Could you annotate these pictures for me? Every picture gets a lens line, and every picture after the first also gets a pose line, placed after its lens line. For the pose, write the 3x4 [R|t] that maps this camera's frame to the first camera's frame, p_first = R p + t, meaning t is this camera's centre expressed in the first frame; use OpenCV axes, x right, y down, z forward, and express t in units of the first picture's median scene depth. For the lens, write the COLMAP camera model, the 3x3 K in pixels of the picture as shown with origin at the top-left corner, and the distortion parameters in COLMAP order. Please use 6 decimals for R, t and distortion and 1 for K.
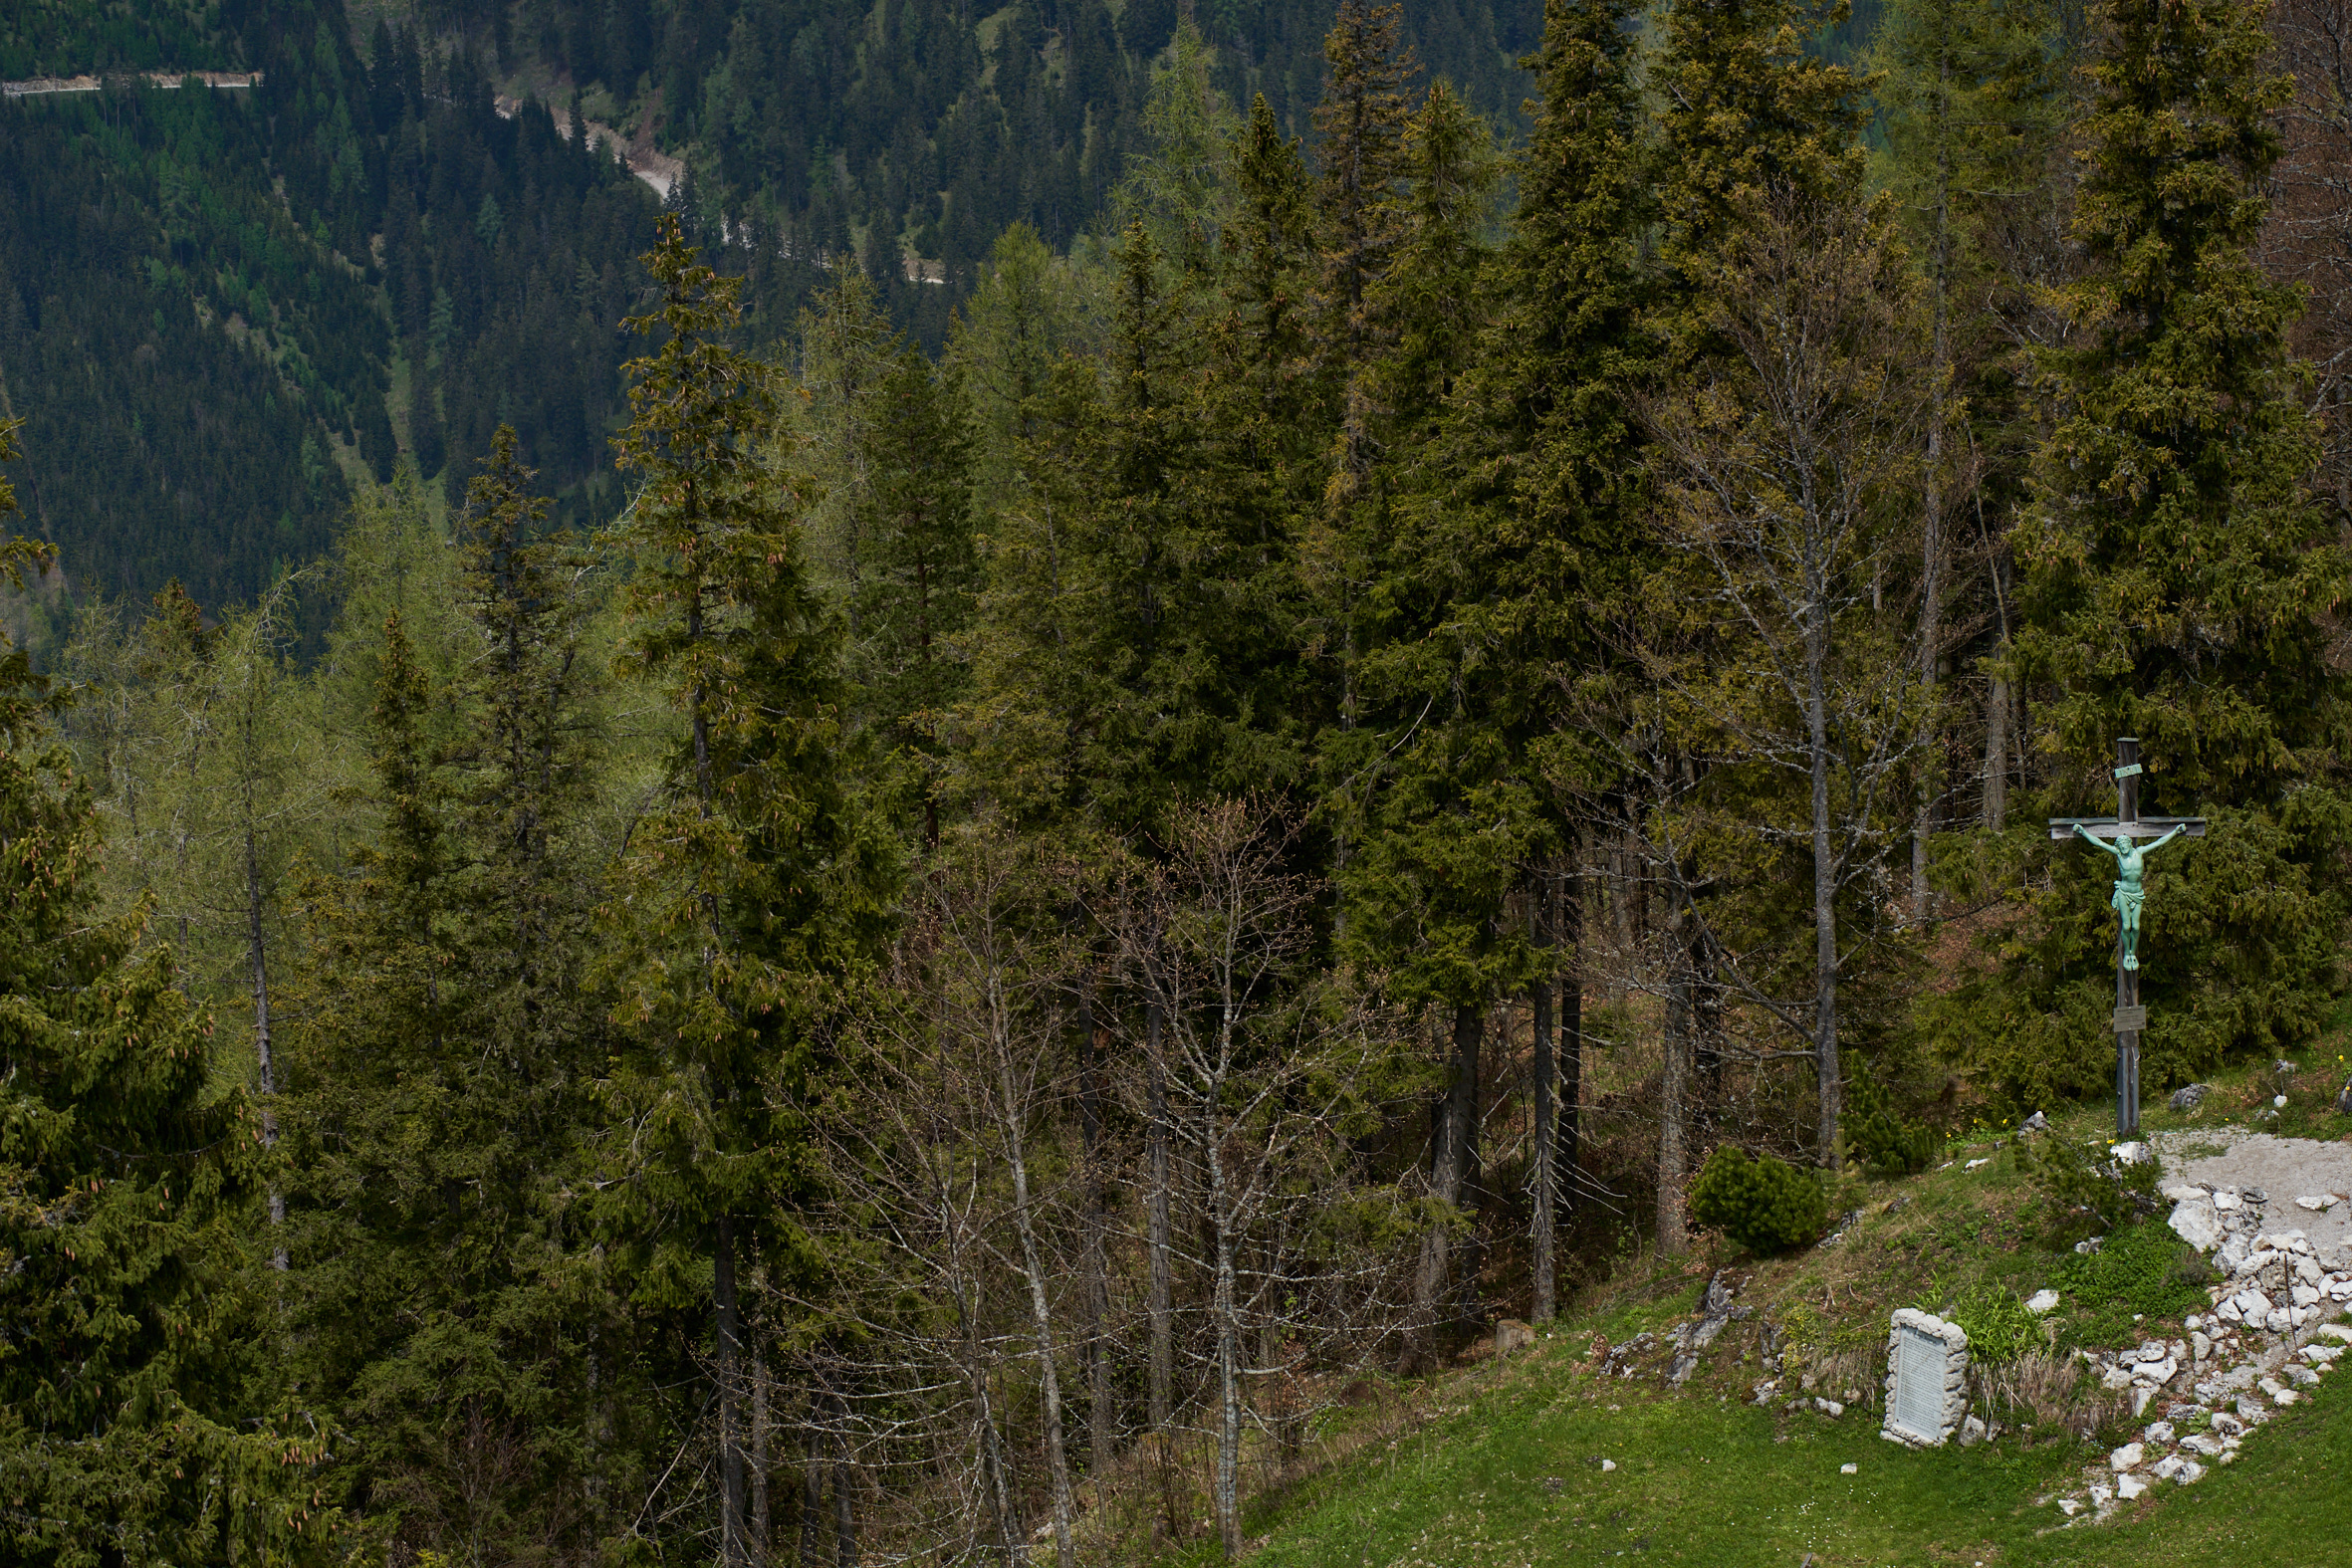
lens RADIAL K [[5648.1, 0, 1099.1], [0, 5648.1, 790.5], [0, 0, 1]] dist [-0.073941, -1.705065]
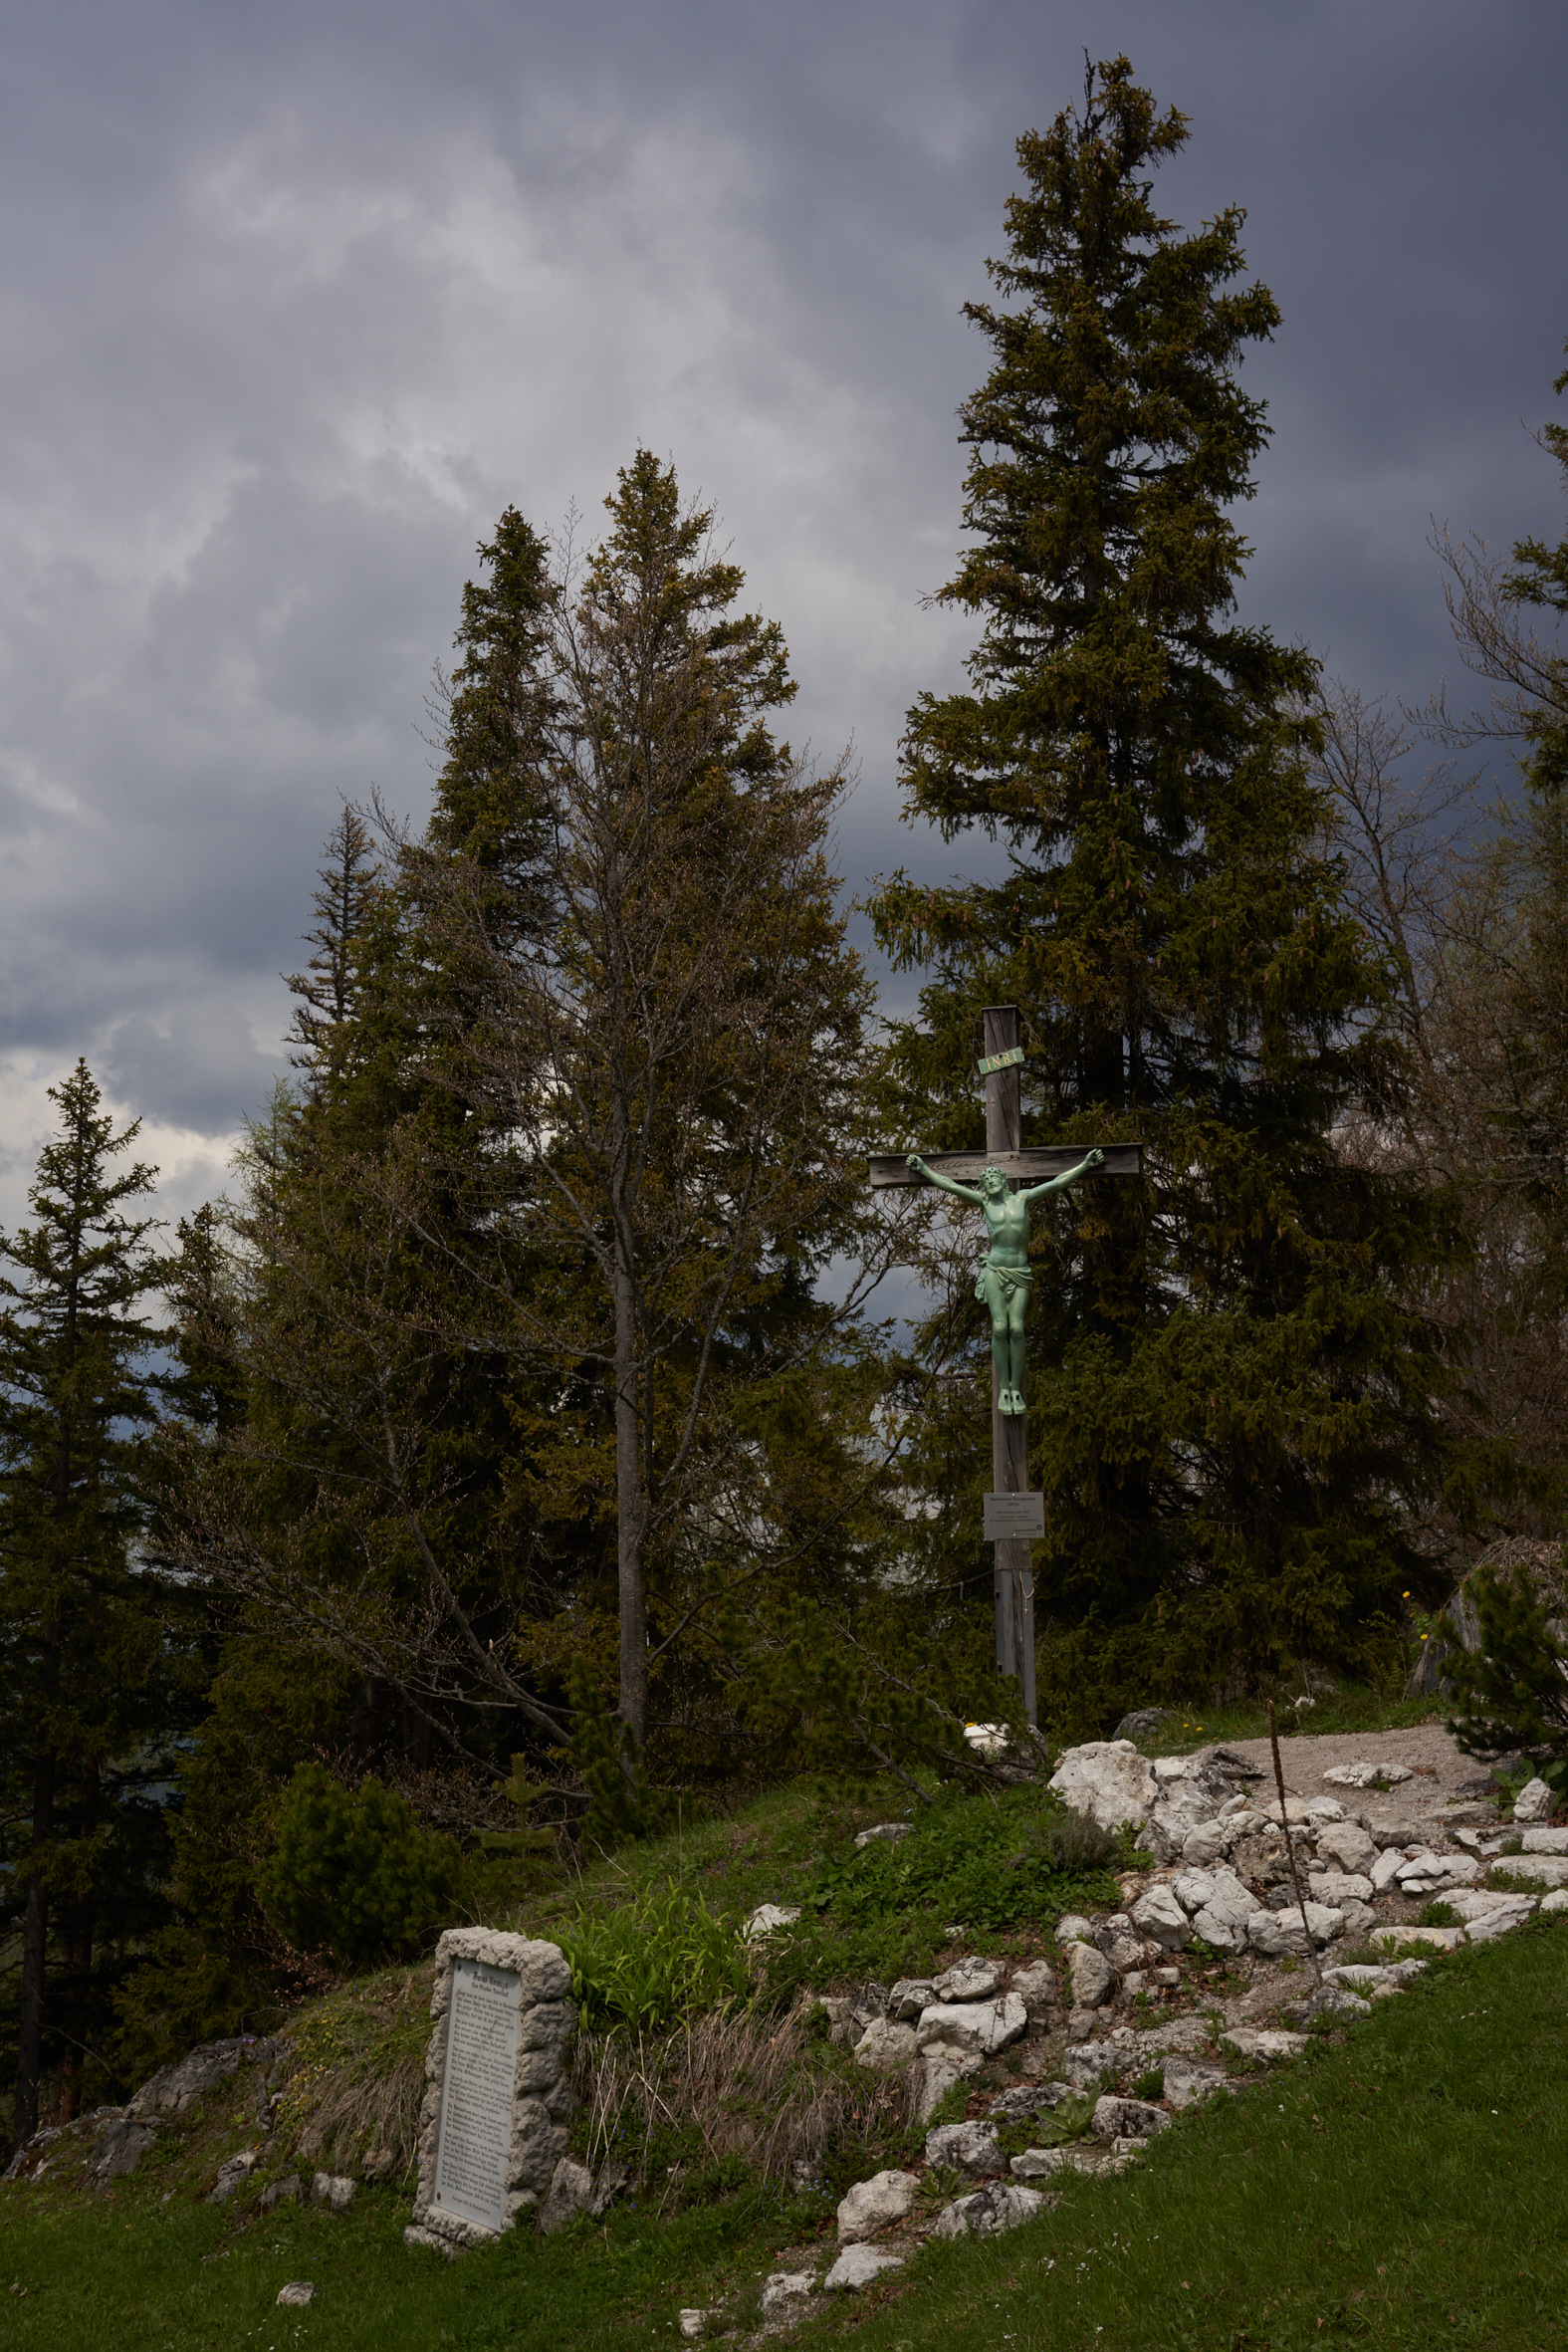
lens RADIAL K [[2726.8, 0, 784.0], [0, 2726.8, 1176.0], [0, 0, 1]] dist [-0.096201, 0.406263]
pose [[0.999008, 0.035759, -0.026537, 0.176055], [-0.043640, 0.904744, -0.423715, 0.131671], [0.008857, 0.424453, 0.905407, 0.785131]]
